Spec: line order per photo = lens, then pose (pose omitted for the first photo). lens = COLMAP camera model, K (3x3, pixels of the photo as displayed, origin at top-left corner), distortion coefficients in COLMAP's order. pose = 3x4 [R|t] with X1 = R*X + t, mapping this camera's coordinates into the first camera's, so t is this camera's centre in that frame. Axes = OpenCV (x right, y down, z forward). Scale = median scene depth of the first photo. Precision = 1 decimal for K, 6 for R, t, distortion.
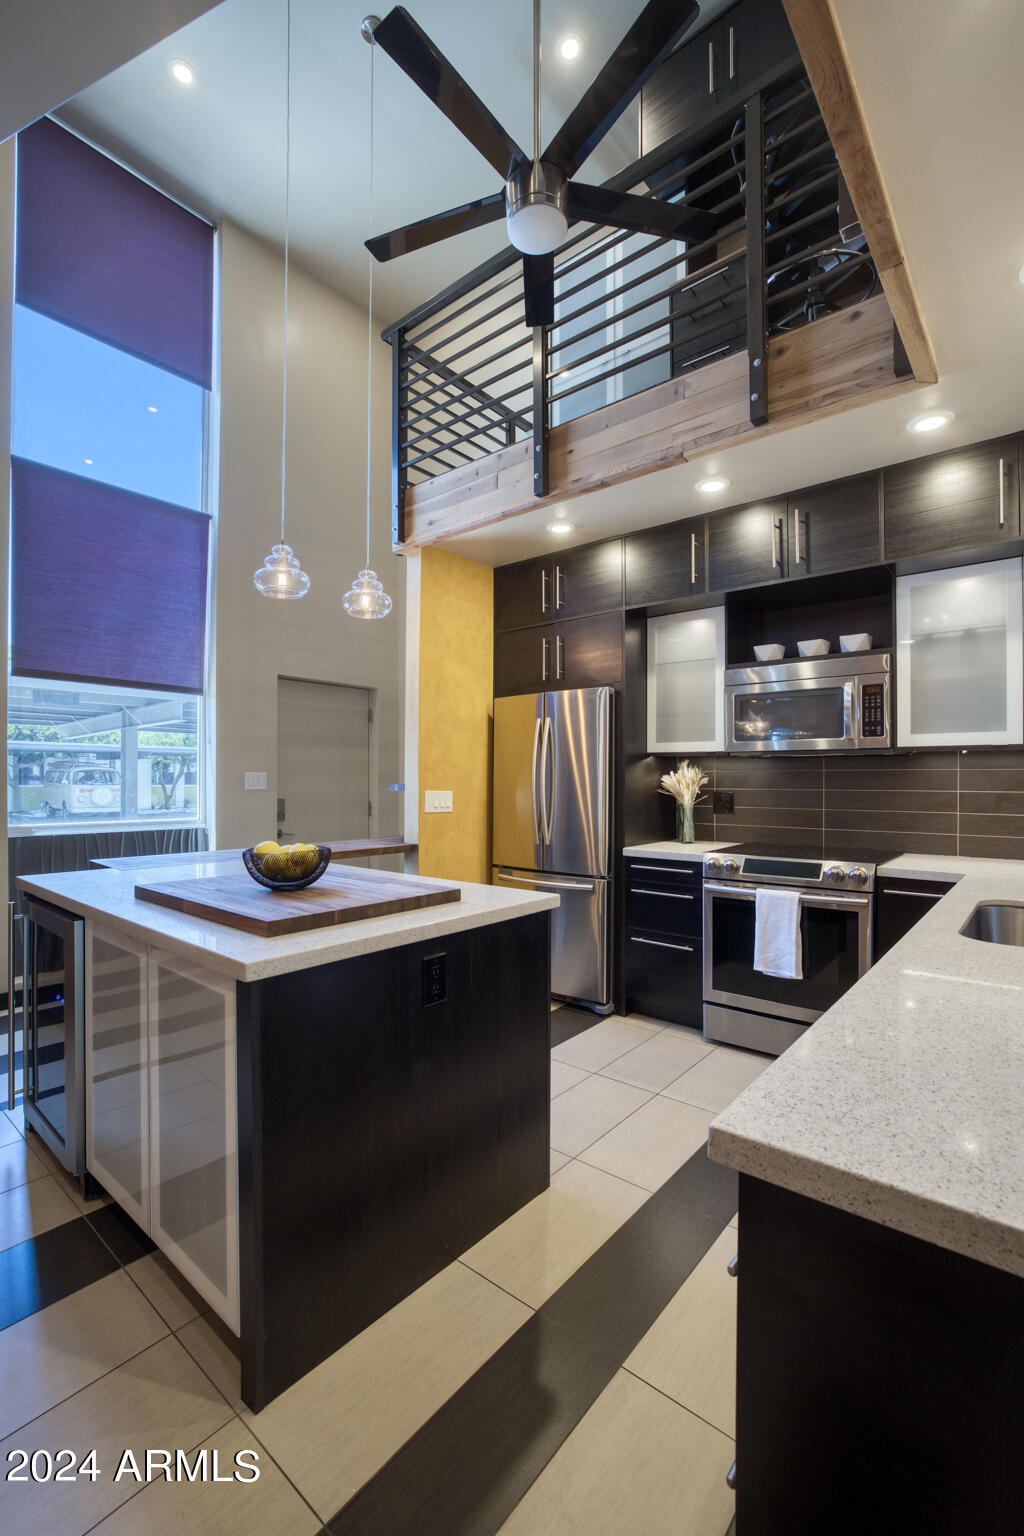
lens RADIAL K [[662.5, 0, 508.6], [0, 662.5, 776.8], [0, 0, 1]] dist [-0.048822, 0.019236]
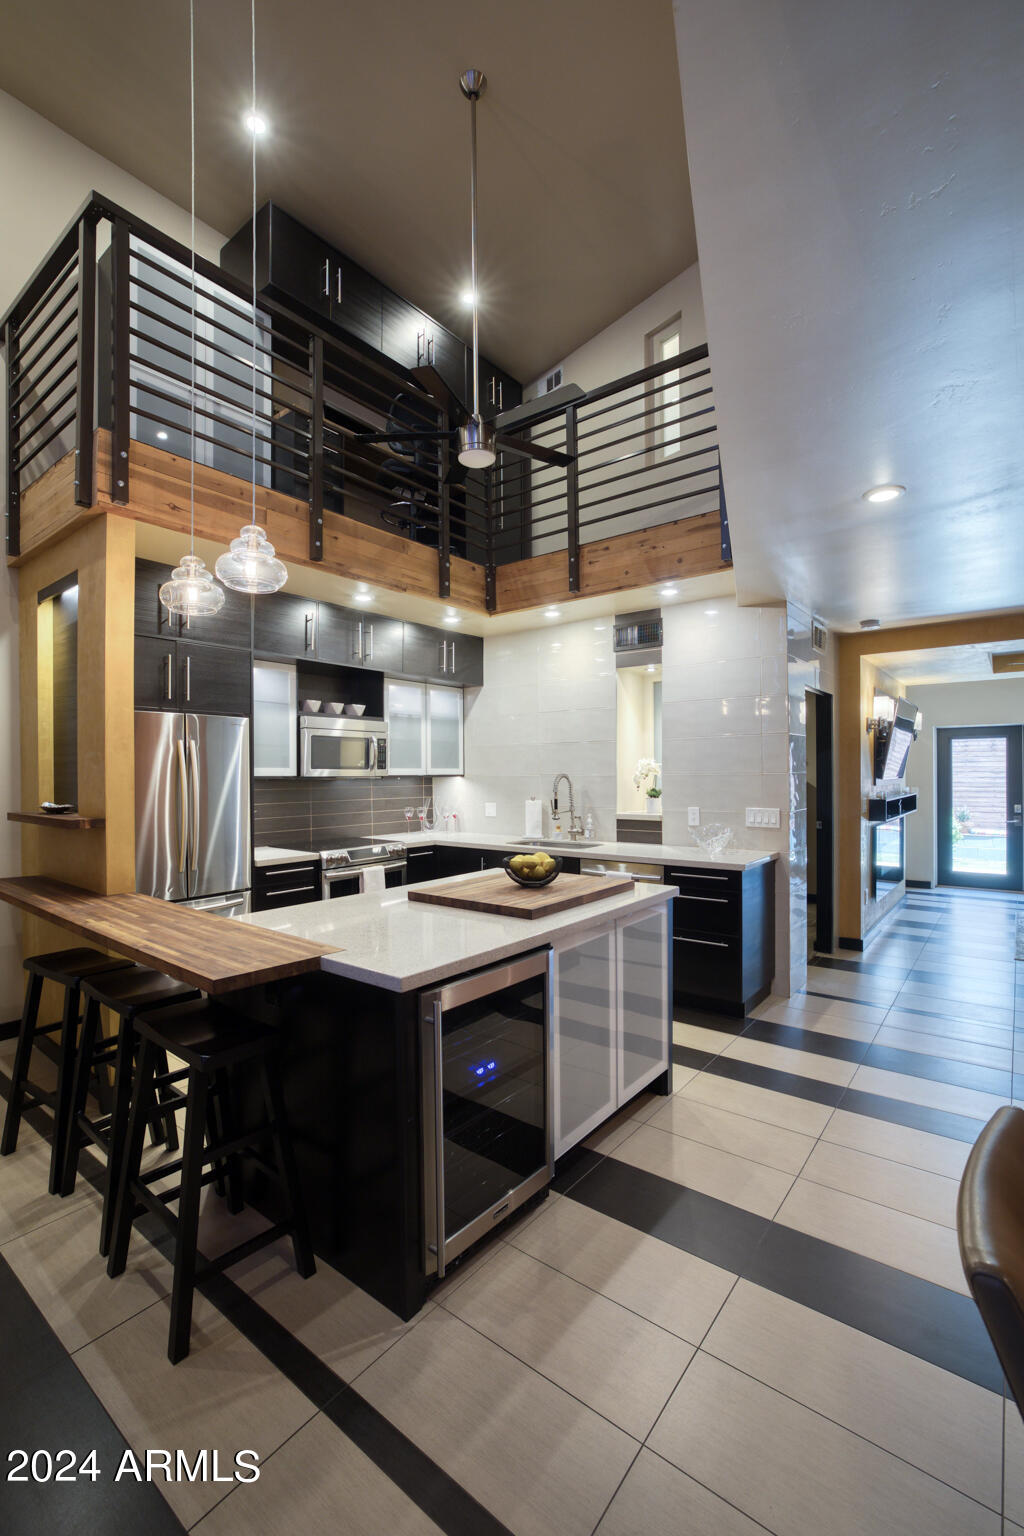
lens RADIAL K [[662.5, 0, 508.6], [0, 662.5, 776.8], [0, 0, 1]] dist [-0.048822, 0.019236]
pose [[-0.030479, -0.005788, 0.999519, -1.093512], [-0.001053, 0.999983, 0.005758, -0.048477], [-0.999535, -0.000877, -0.030484, 0.671509]]
